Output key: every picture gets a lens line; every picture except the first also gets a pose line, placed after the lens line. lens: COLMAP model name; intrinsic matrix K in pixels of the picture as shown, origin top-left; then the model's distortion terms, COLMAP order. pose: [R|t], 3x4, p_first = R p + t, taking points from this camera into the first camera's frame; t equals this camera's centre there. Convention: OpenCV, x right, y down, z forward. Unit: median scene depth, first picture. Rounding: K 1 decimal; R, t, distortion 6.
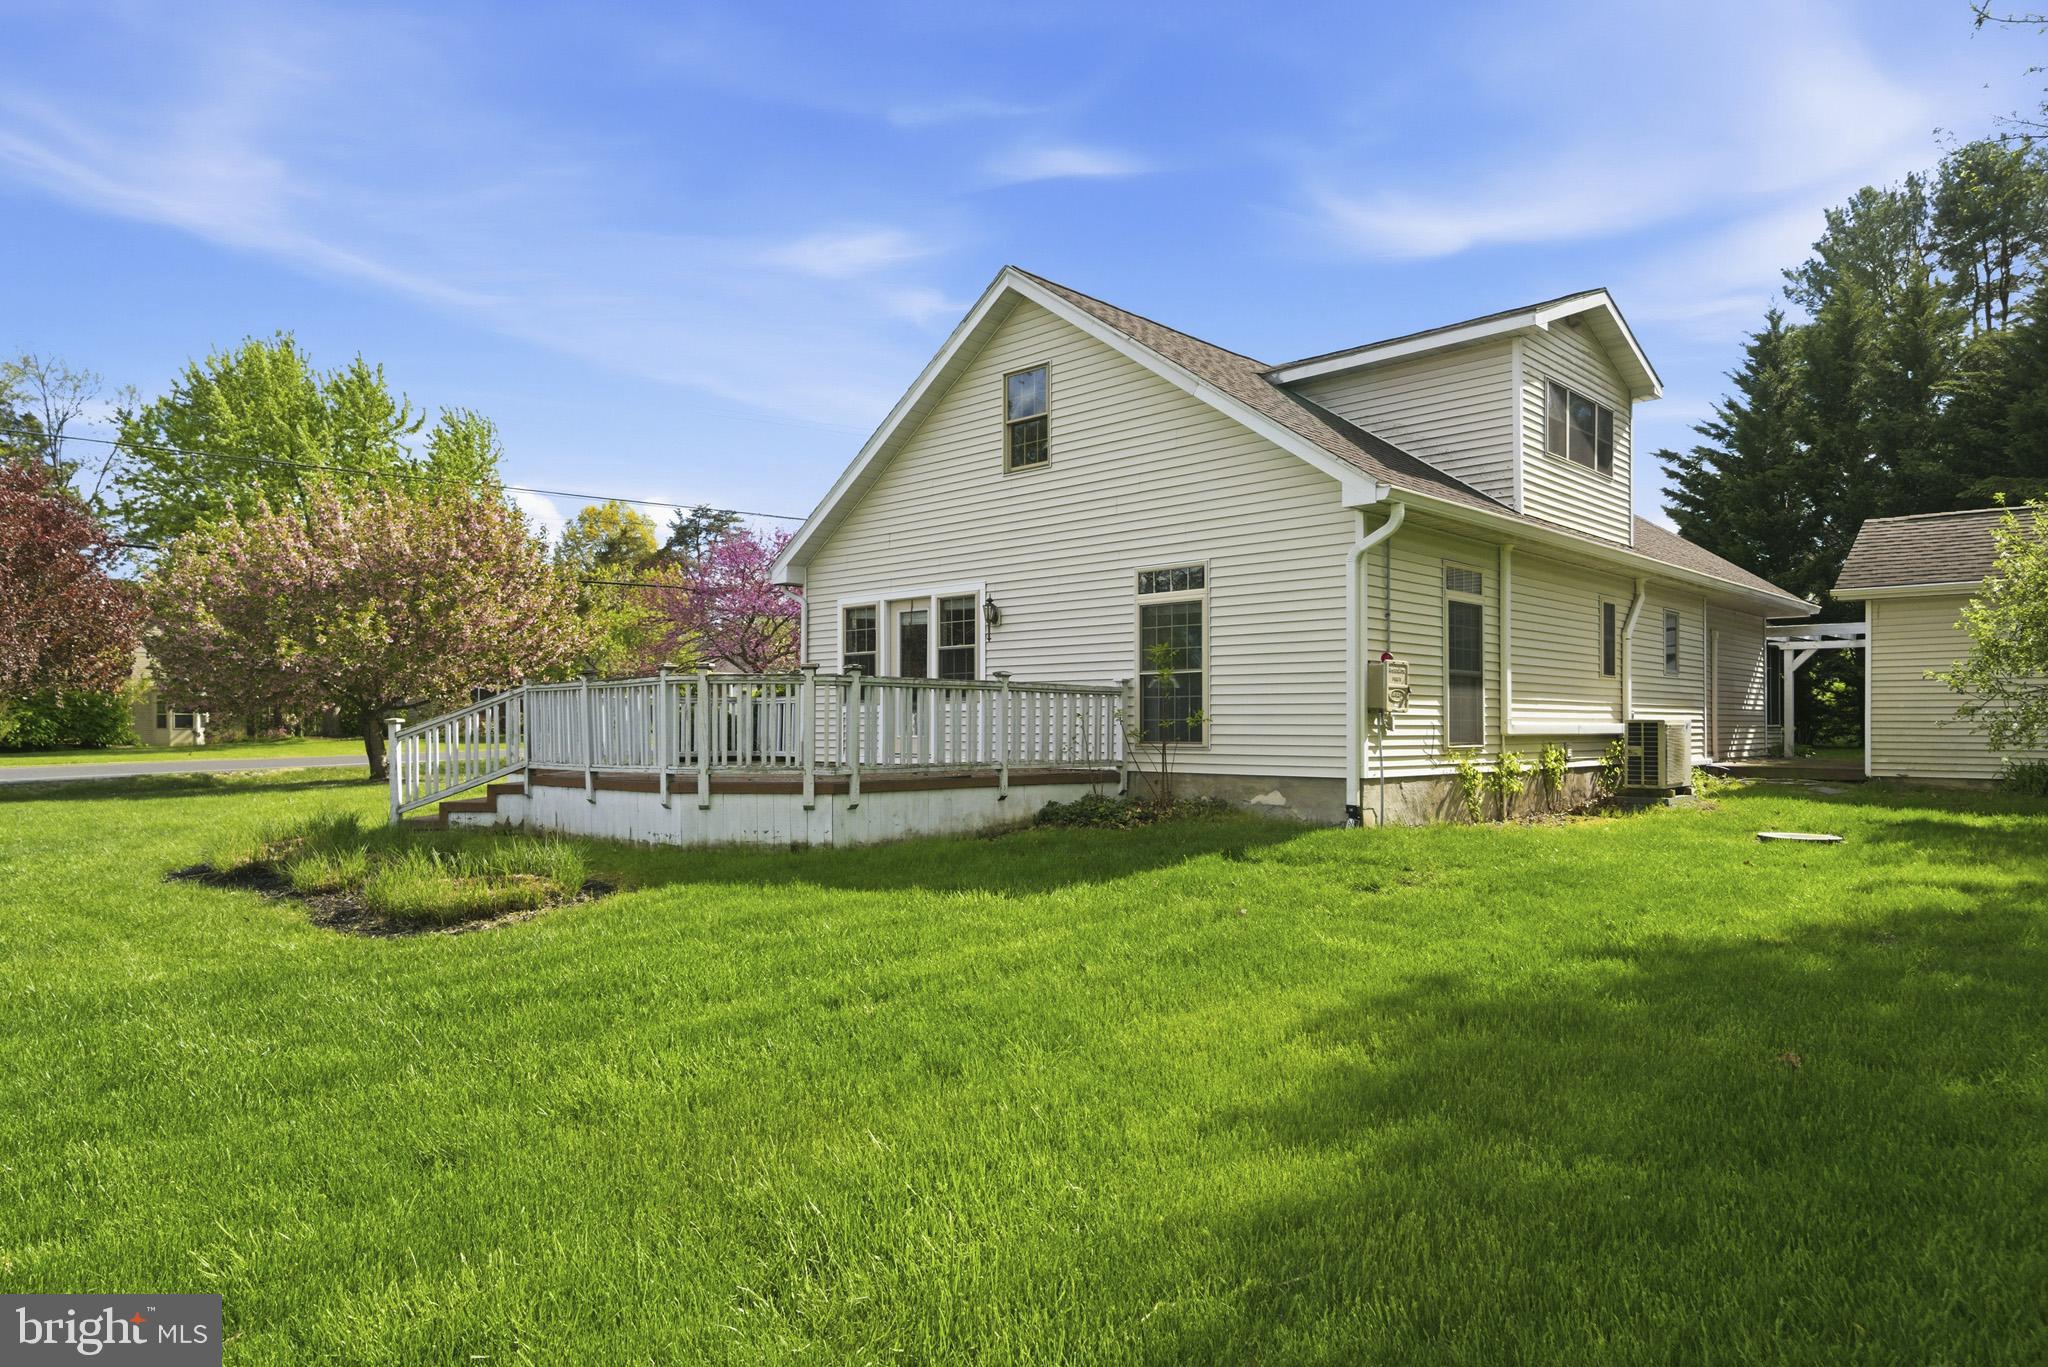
lens RADIAL K [[1224.0, 0, 993.0], [0, 1224.0, 731.7], [0, 0, 1]] dist [-0.000083, -0.008451]
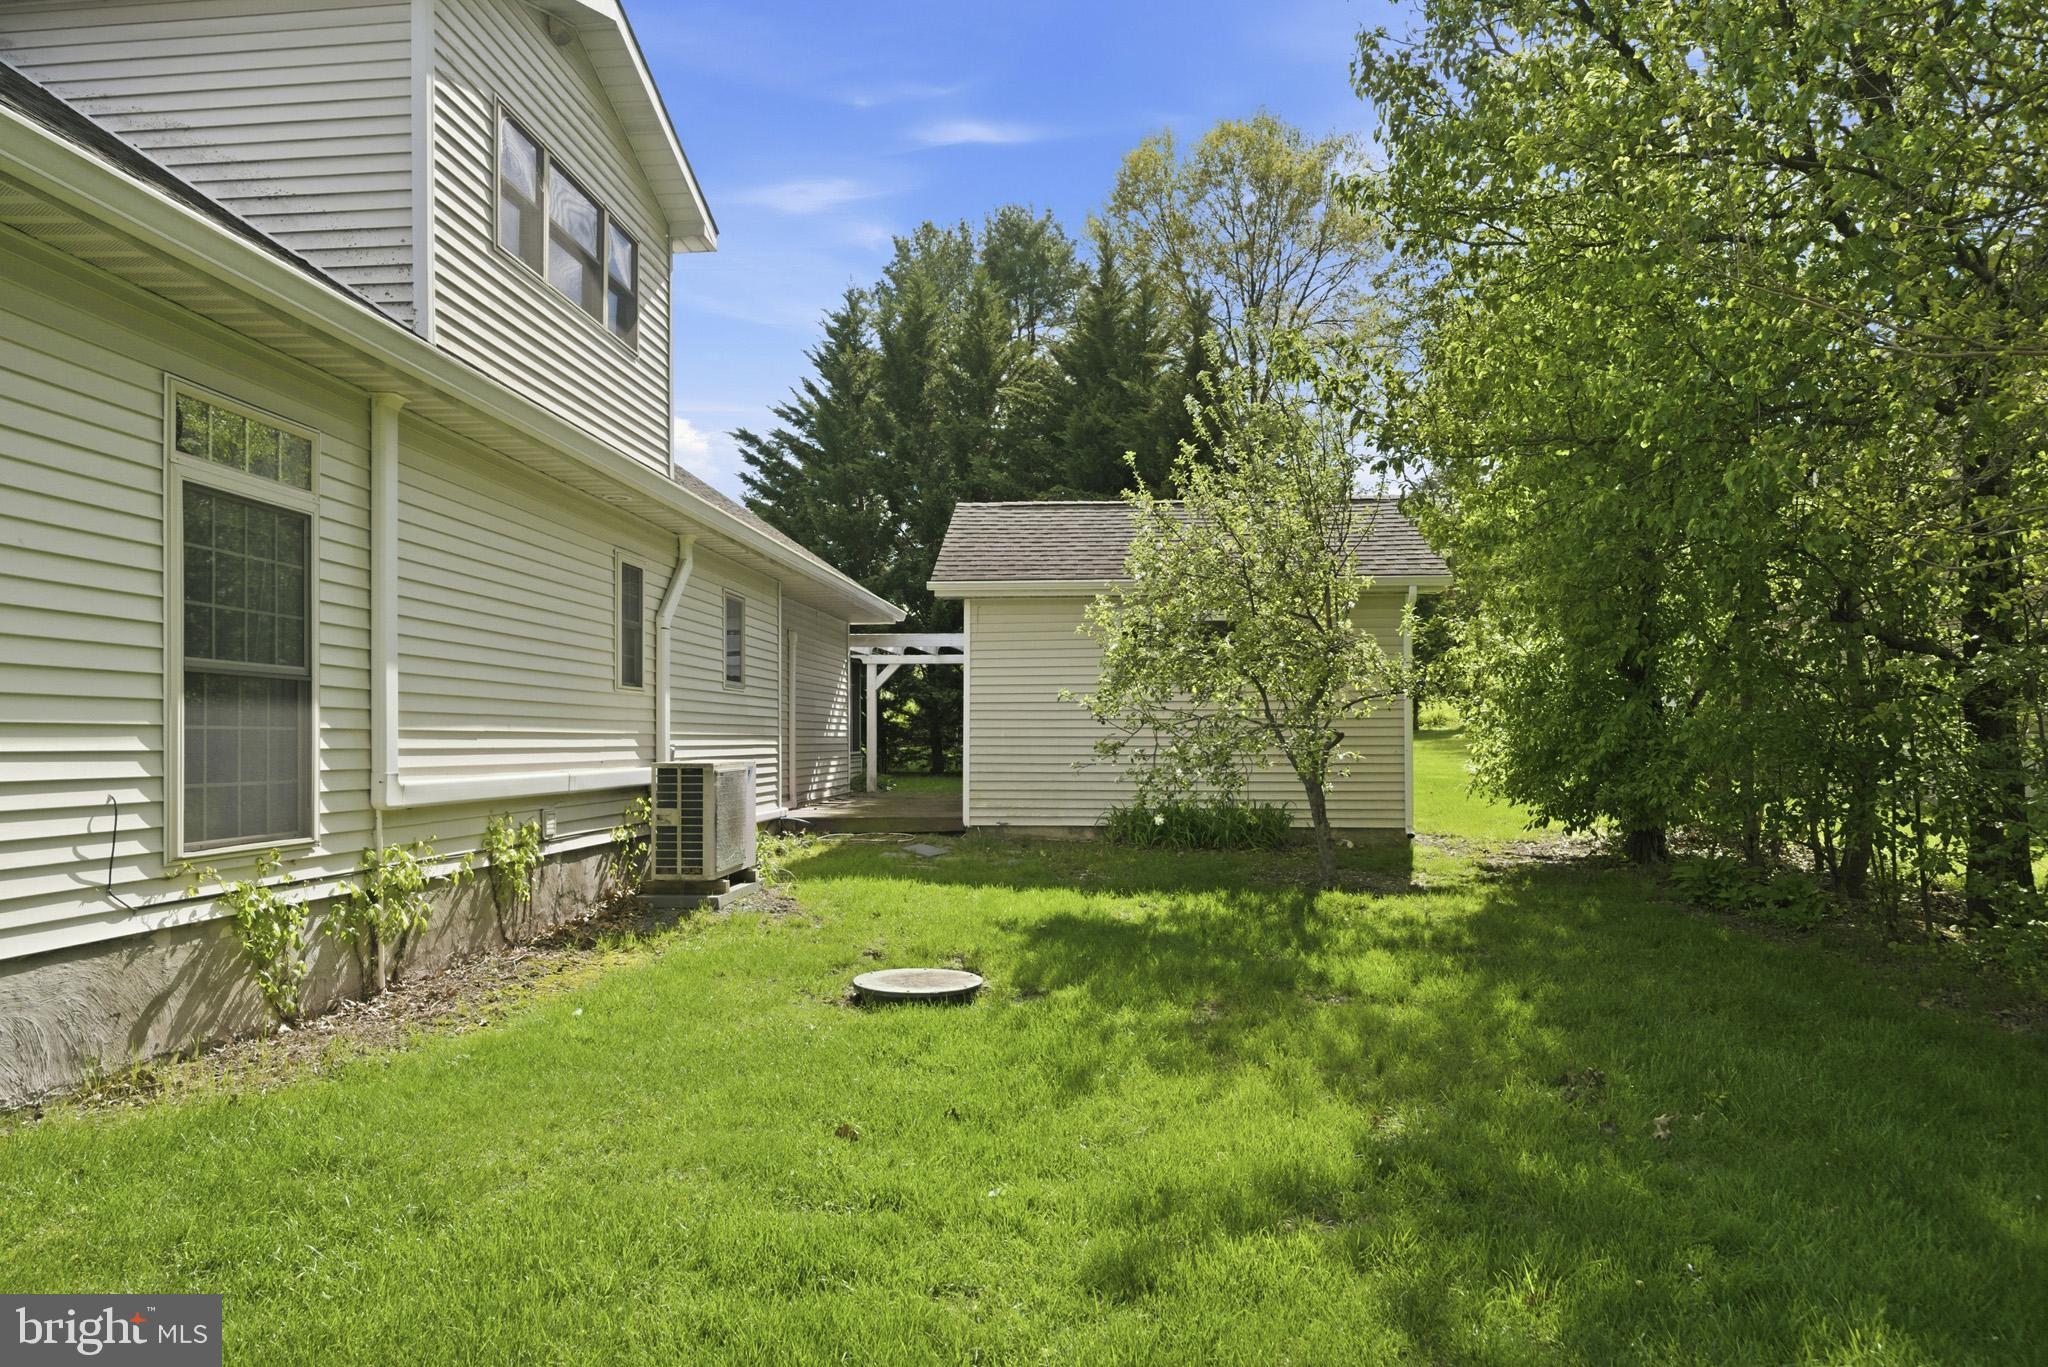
lens RADIAL K [[1224.0, 0, 1021.9], [0, 1224.0, 701.3], [0, 0, 1]] dist [-0.000083, -0.008451]
pose [[0.755885, 0.017563, 0.654468, 0.248067], [0.005991, 0.999413, -0.033739, -0.016998], [-0.654676, 0.029424, 0.755336, 0.411154]]
